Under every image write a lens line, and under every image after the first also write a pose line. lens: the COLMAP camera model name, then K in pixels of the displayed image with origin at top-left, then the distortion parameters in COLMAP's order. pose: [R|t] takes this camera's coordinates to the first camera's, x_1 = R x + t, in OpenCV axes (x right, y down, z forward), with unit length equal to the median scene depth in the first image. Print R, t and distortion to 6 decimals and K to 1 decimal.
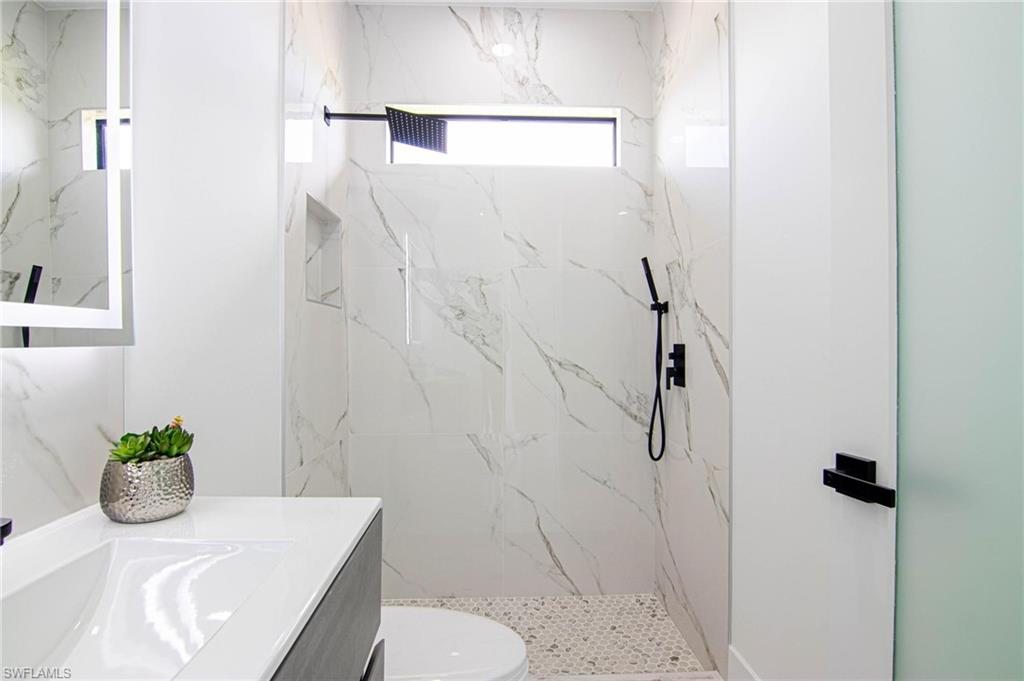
lens RADIAL K [[517.7, 0, 512.0], [0, 517.7, 340.5], [0, 0, 1]] dist [-0.001371, -0.017175]
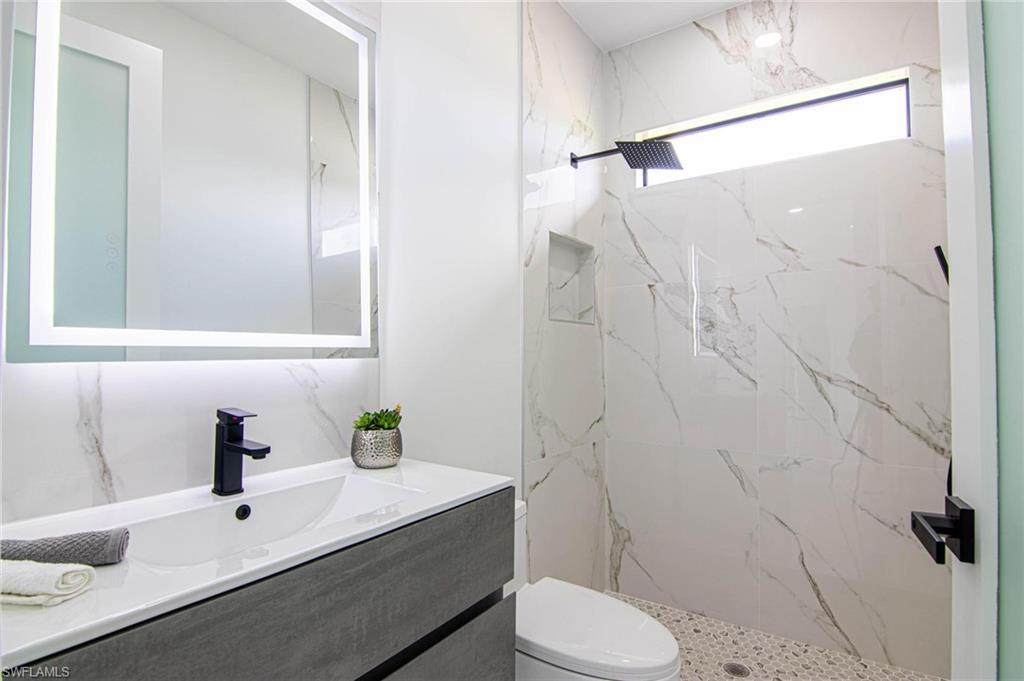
lens RADIAL K [[517.7, 0, 512.0], [0, 517.7, 340.5], [0, 0, 1]] dist [-0.001371, -0.017175]
pose [[0.800841, -0.018130, -0.598603, 0.188317], [0.003892, 0.999678, -0.025071, -0.000465], [0.598865, 0.017748, 0.800653, -0.008678]]
